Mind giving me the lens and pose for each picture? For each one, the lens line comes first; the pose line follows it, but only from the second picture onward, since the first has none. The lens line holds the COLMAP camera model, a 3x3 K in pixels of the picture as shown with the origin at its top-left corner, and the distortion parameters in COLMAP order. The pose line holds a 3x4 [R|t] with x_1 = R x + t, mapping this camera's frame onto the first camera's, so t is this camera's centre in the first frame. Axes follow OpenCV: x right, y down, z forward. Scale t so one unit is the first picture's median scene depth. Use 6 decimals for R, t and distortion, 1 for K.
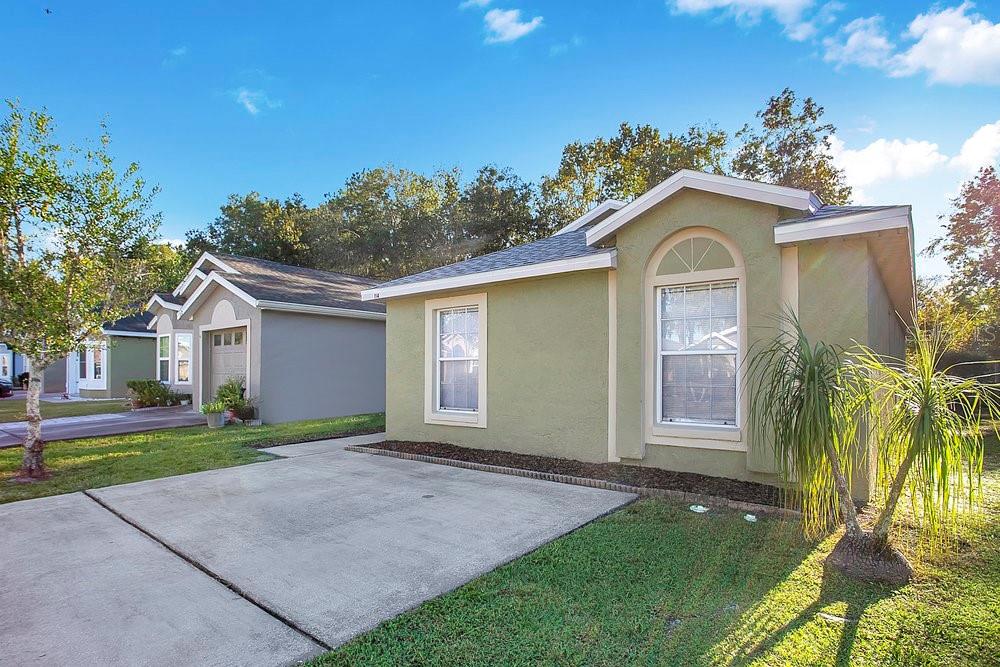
lens RADIAL K [[489.9, 0, 500.8], [0, 489.9, 341.3], [0, 0, 1]] dist [-0.052187, -0.000183]
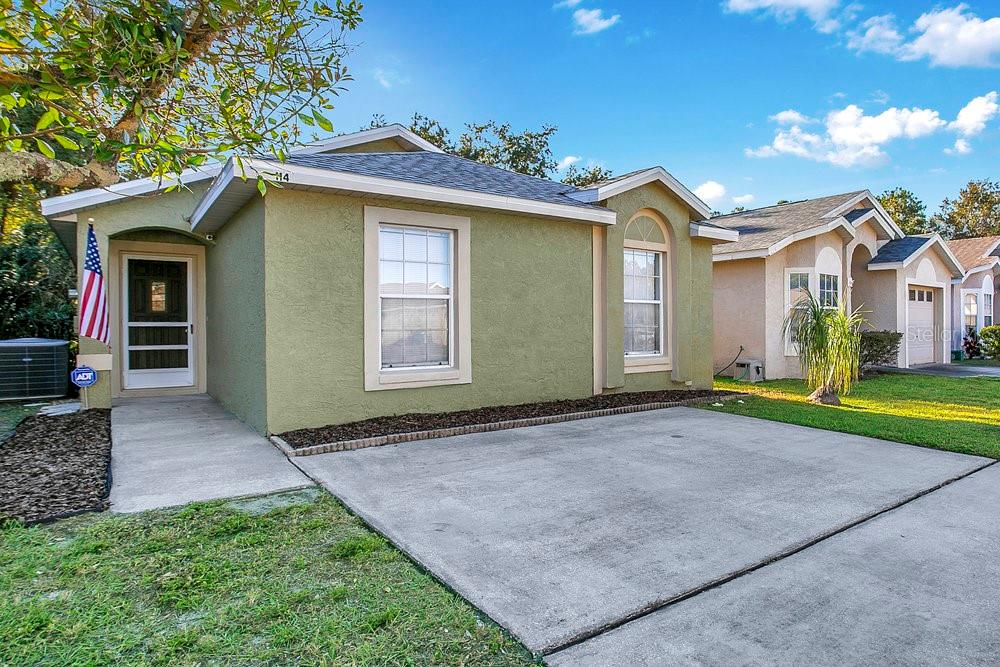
lens RADIAL K [[576.3, 0, 502.7], [0, 576.3, 321.5], [0, 0, 1]] dist [-0.001103, -0.000007]
pose [[0.315885, -0.006074, 0.948778, -0.986951], [-0.063992, 0.997566, 0.027691, 0.046624], [-0.946637, -0.069461, 0.314728, 0.685816]]
